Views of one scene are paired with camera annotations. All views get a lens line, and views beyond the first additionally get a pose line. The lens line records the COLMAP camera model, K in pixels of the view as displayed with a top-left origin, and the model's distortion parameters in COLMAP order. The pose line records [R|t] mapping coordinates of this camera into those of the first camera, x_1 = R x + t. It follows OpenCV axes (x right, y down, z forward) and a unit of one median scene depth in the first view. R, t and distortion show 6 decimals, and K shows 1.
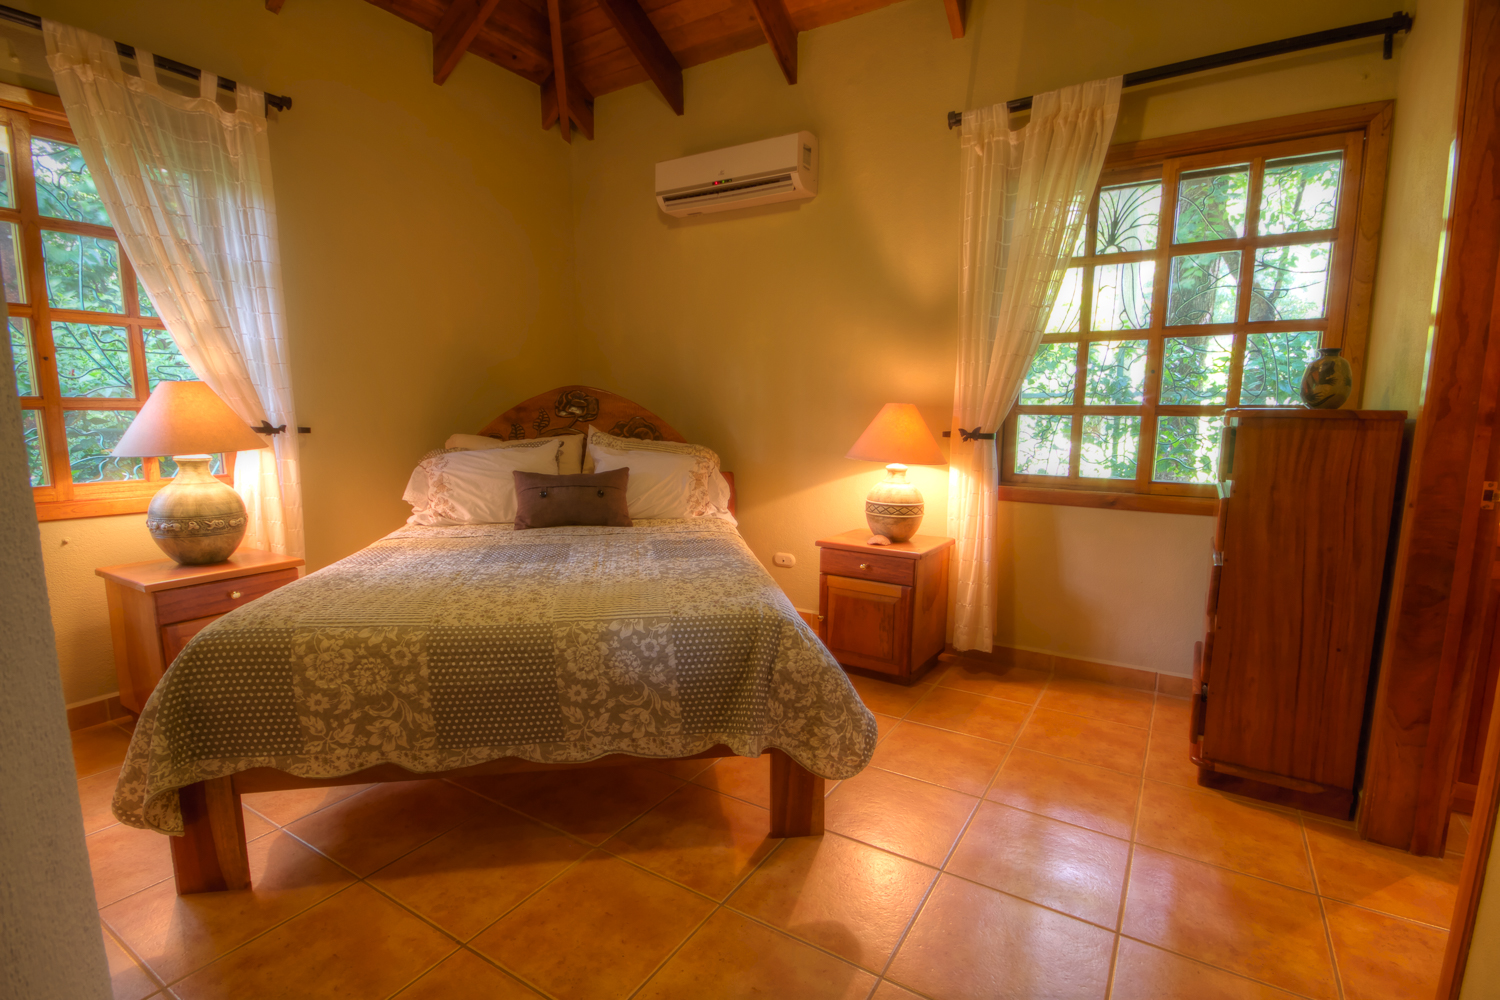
lens RADIAL K [[700.9, 0, 752.8], [0, 700.9, 507.0], [0, 0, 1]] dist [0.002583, -0.003931]
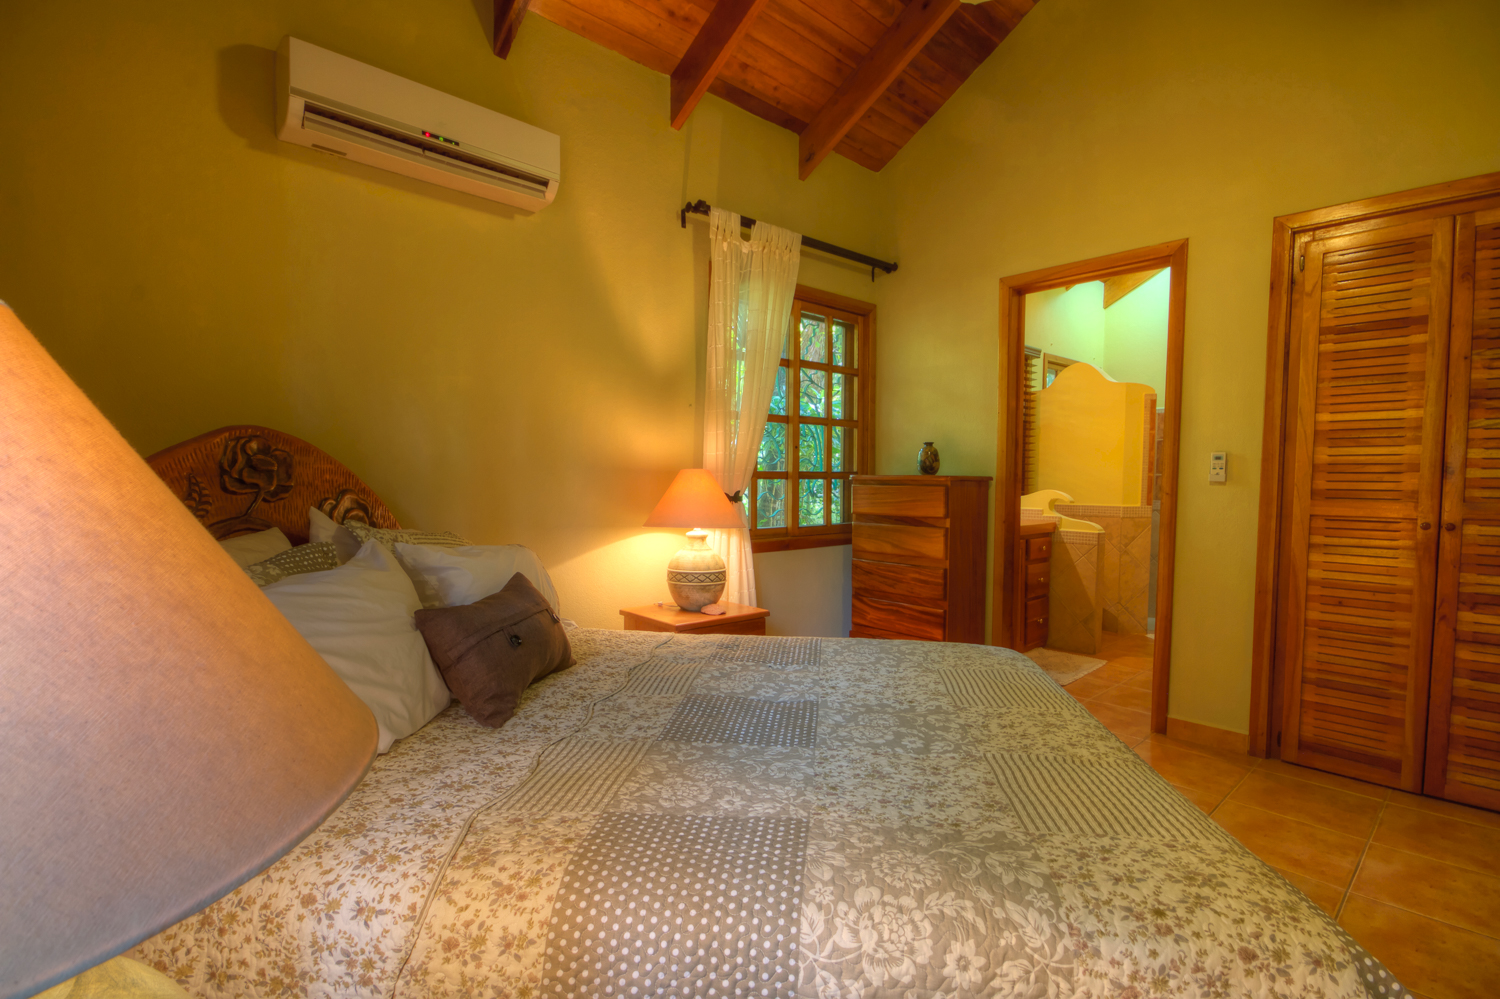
lens RADIAL K [[700.9, 0, 748.4], [0, 700.9, 513.6], [0, 0, 1]] dist [0.002583, -0.003931]
pose [[0.260243, -0.061001, 0.963614, -0.729956], [0.127446, 0.991440, 0.028343, -0.103290], [-0.957095, 0.115433, 0.265789, 0.668925]]
